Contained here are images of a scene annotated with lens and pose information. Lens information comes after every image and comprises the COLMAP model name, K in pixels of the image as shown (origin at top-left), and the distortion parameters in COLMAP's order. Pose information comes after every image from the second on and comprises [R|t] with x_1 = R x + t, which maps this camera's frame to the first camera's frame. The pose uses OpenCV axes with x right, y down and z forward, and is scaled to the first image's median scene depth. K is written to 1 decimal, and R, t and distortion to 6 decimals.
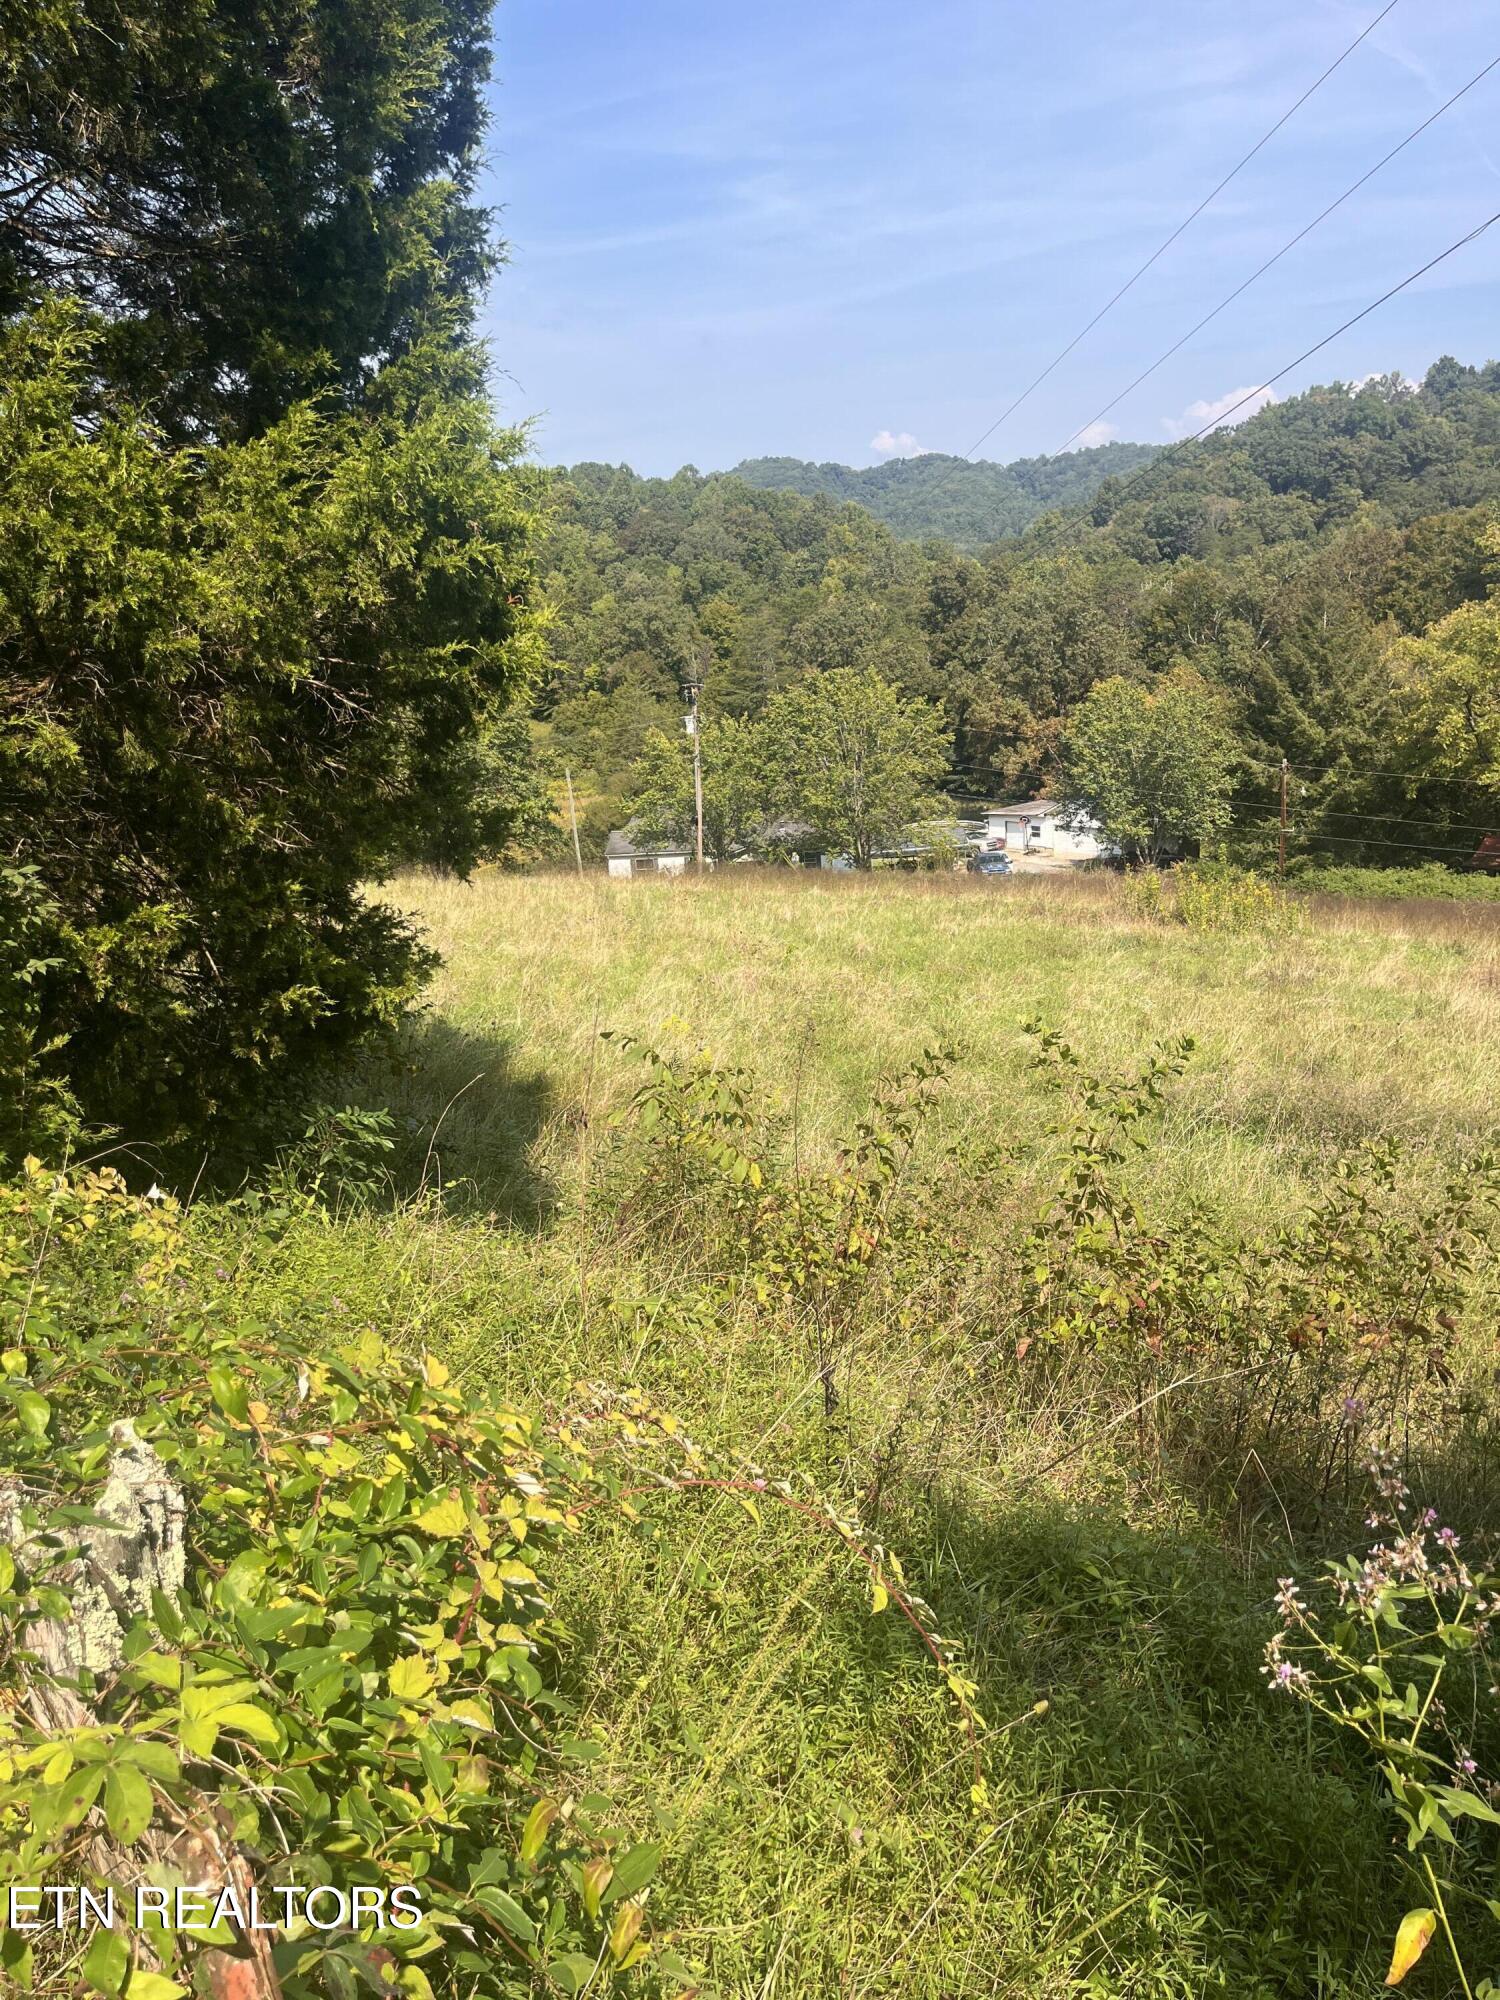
lens RADIAL K [[1510.4, 0, 761.0], [0, 1510.4, 1016.1], [0, 0, 1]] dist [0.056073, -0.062601]
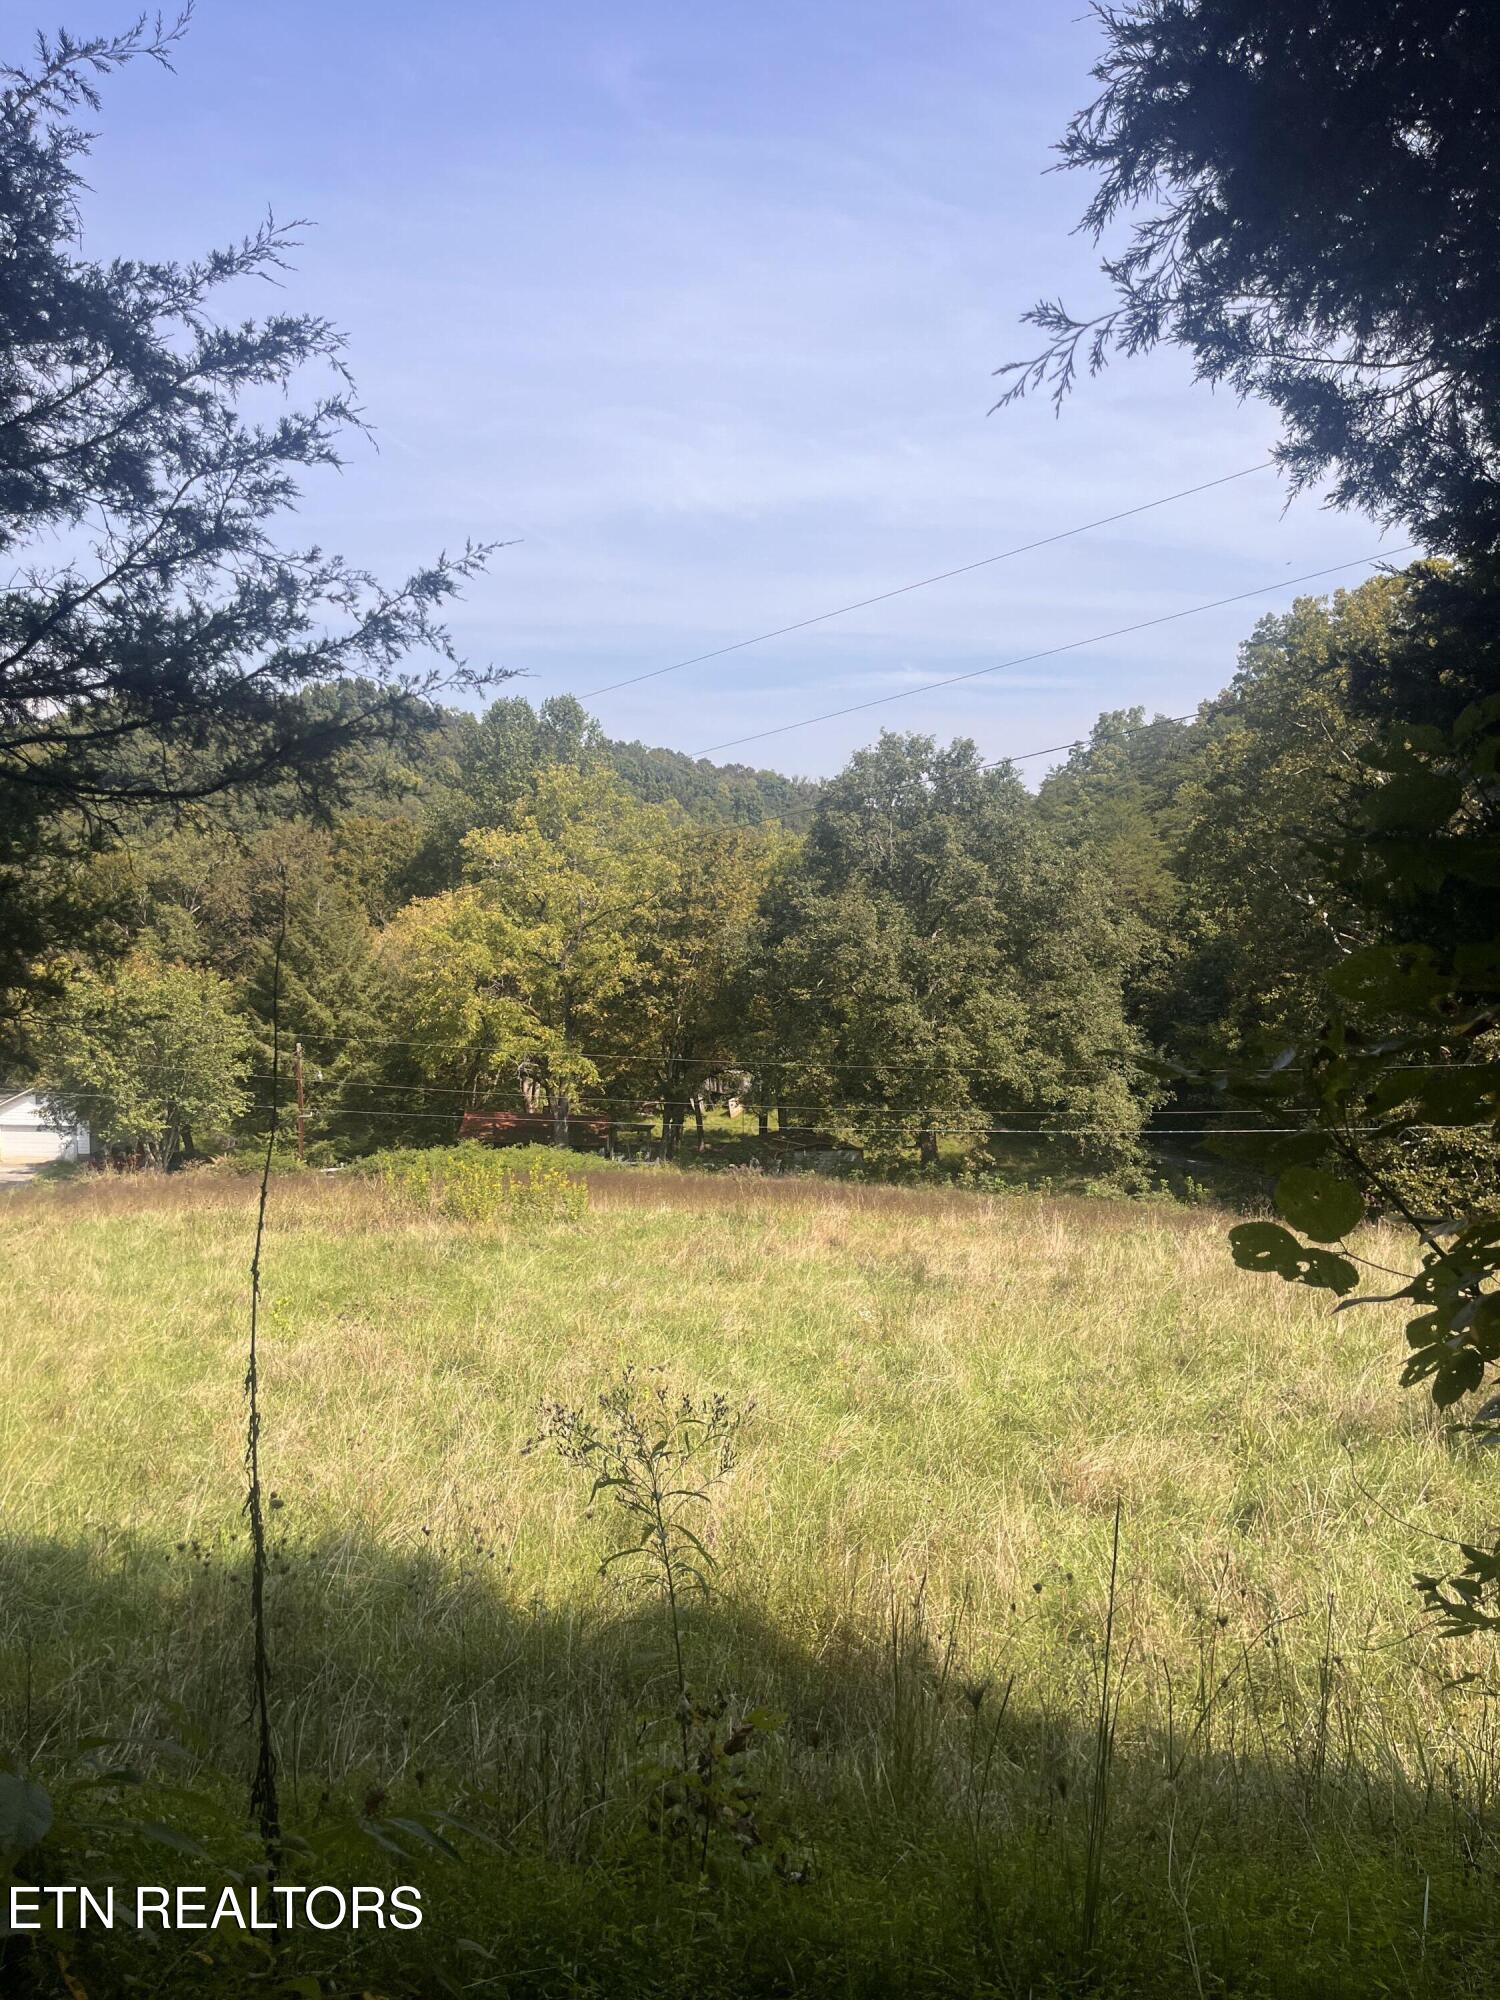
lens RADIAL K [[1510.4, 0, 741.1], [0, 1510.4, 998.8], [0, 0, 1]] dist [0.056073, -0.062601]
pose [[0.740566, -0.001075, 0.671983, -0.106650], [0.134669, 0.979949, -0.146847, -0.018600], [-0.658351, 0.199245, 0.725862, 0.117651]]
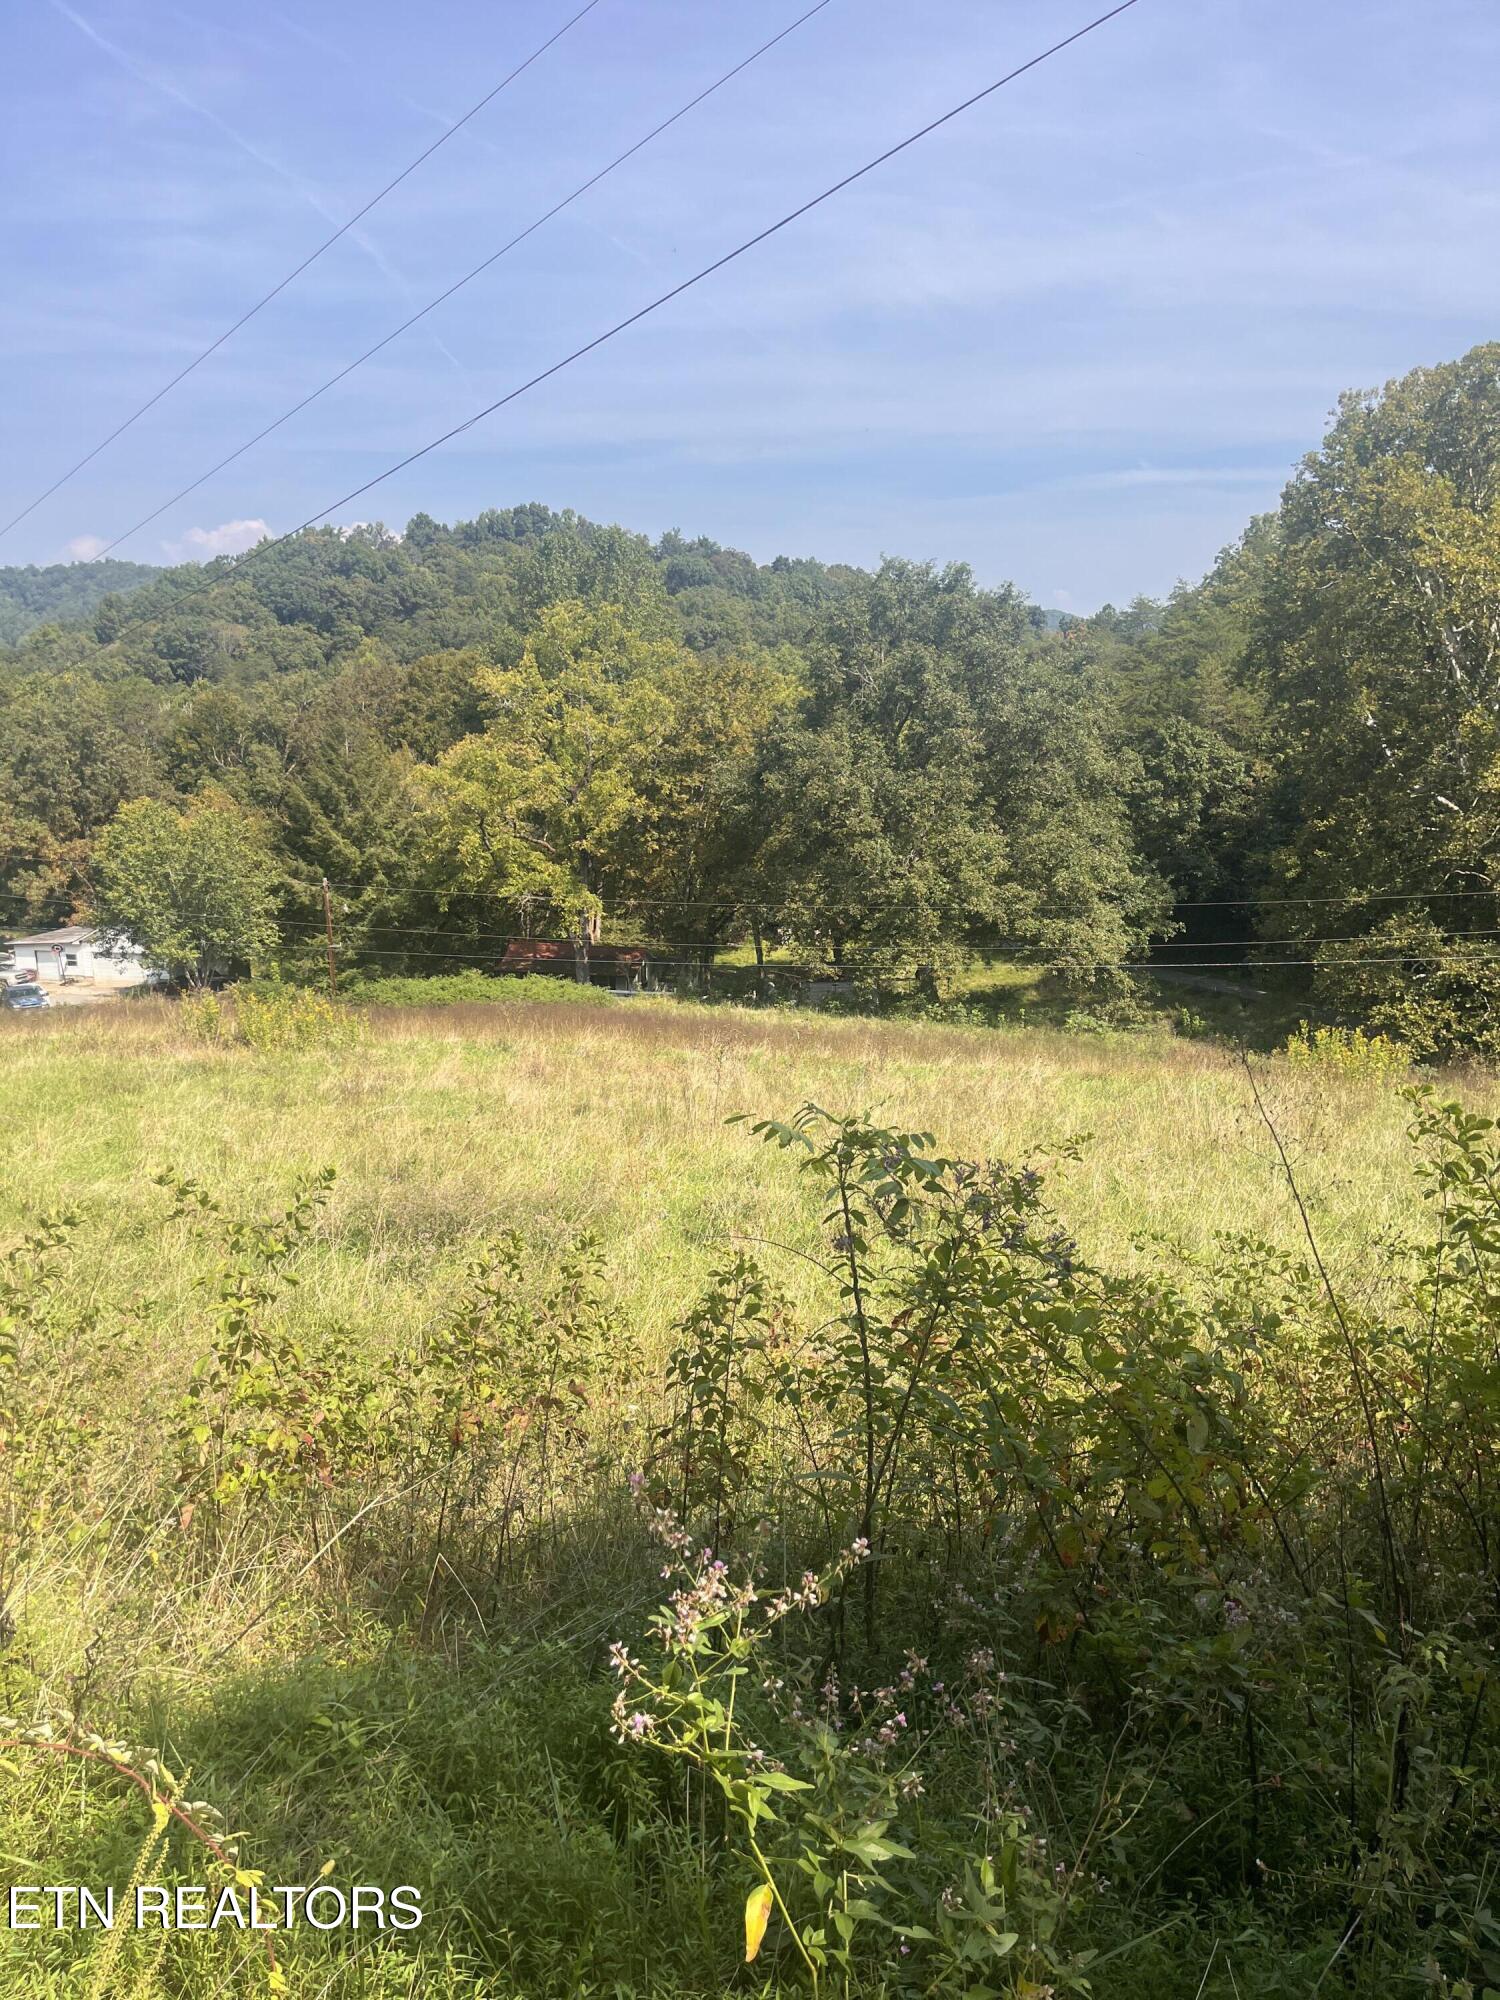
lens RADIAL K [[1510.4, 0, 742.8], [0, 1510.4, 1012.2], [0, 0, 1]] dist [0.056073, -0.062601]
pose [[0.826320, -0.077280, 0.557874, -0.003324], [0.121234, 0.991727, -0.042191, -0.000829], [-0.549998, 0.102496, 0.828853, -0.001078]]
